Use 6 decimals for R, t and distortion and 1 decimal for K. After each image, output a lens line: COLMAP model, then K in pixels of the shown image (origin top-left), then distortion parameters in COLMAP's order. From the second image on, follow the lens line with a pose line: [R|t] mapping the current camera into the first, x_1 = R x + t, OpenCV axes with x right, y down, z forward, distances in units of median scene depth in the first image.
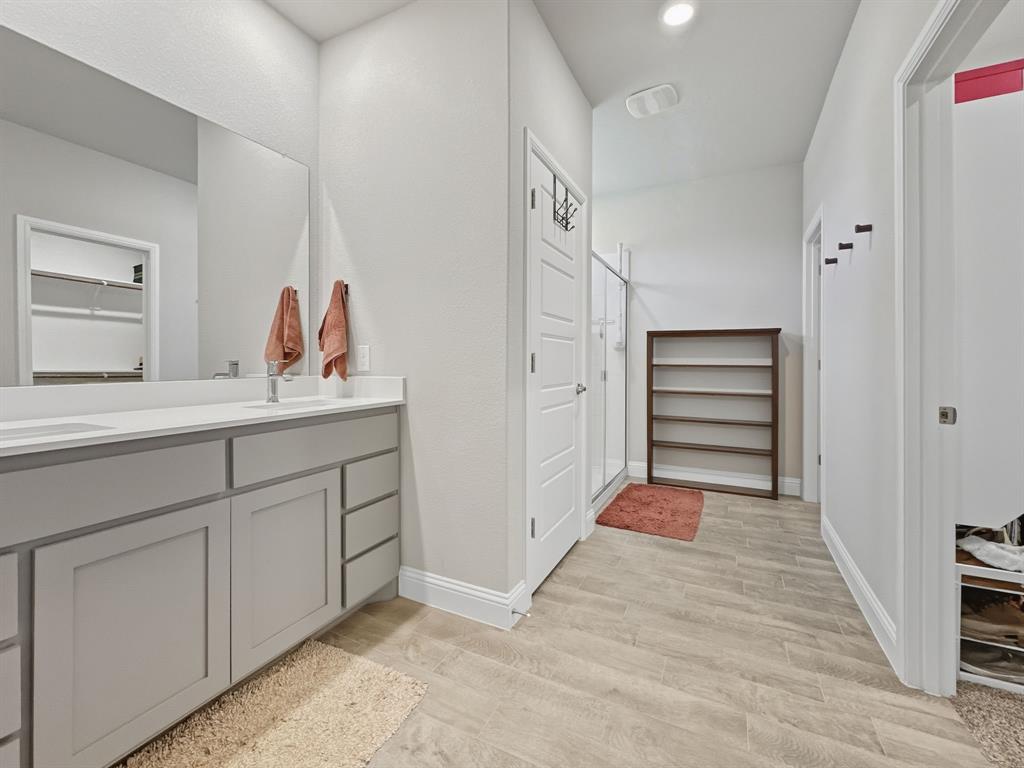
lens RADIAL K [[429.0, 0, 523.5], [0, 429.0, 360.8], [0, 0, 1]] dist [-0.001404, -0.000242]
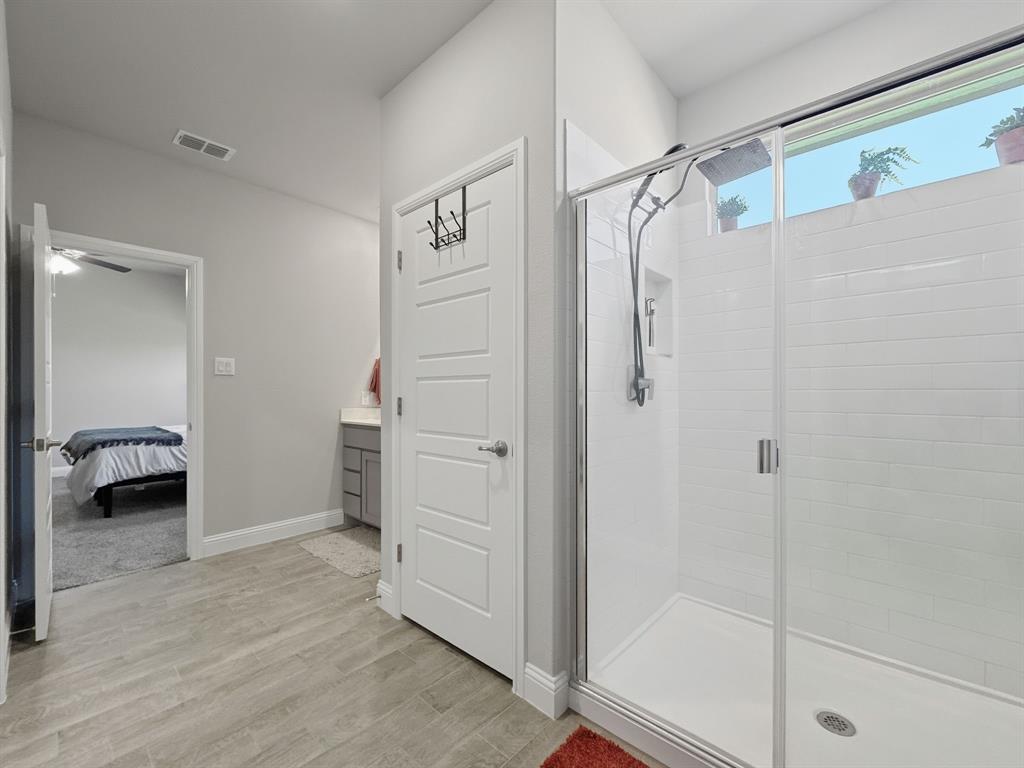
lens RADIAL K [[436.2, 0, 512.0], [0, 436.2, 384.0], [0, 0, 1]] dist [-0.003097, -0.000304]
pose [[-0.292092, -0.018042, -0.956220, 1.206895], [0.002979, 0.999800, -0.019775, -0.034786], [0.956386, -0.008624, -0.291980, 1.886577]]
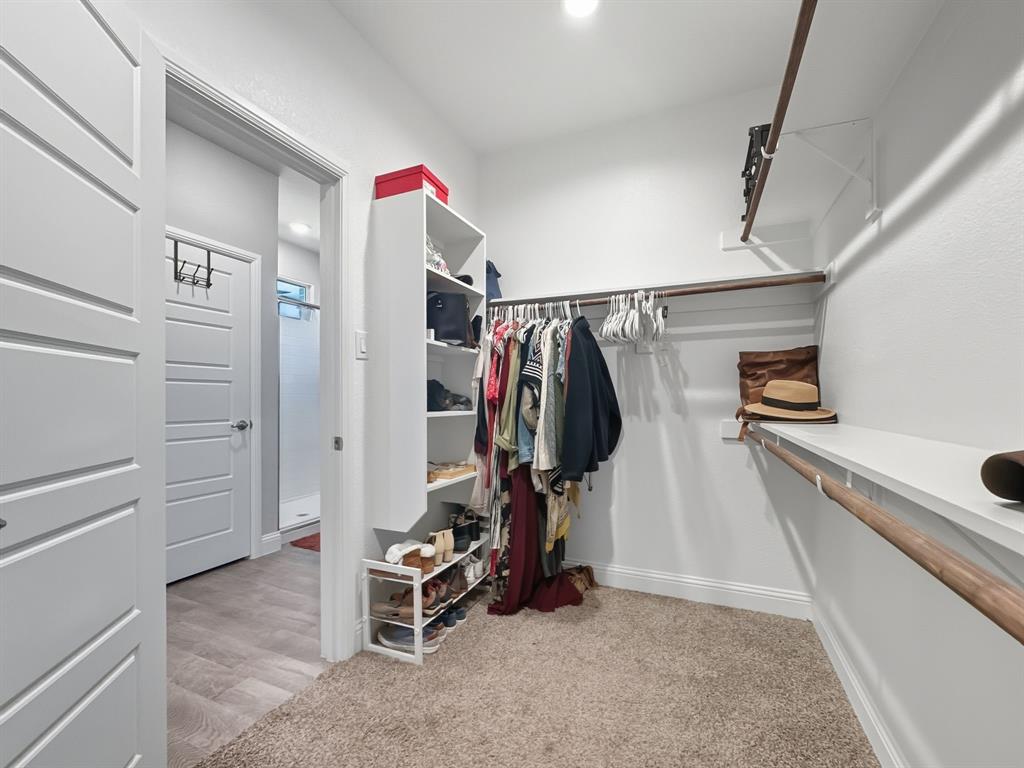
lens RADIAL K [[436.2, 0, 512.0], [0, 436.2, 384.0], [0, 0, 1]] dist [-0.003097, -0.000304]
pose [[0.999594, -0.015430, 0.023972, 1.268232], [0.015995, 0.999595, -0.023550, -0.007615], [-0.023599, 0.023924, 0.999435, -0.282852]]
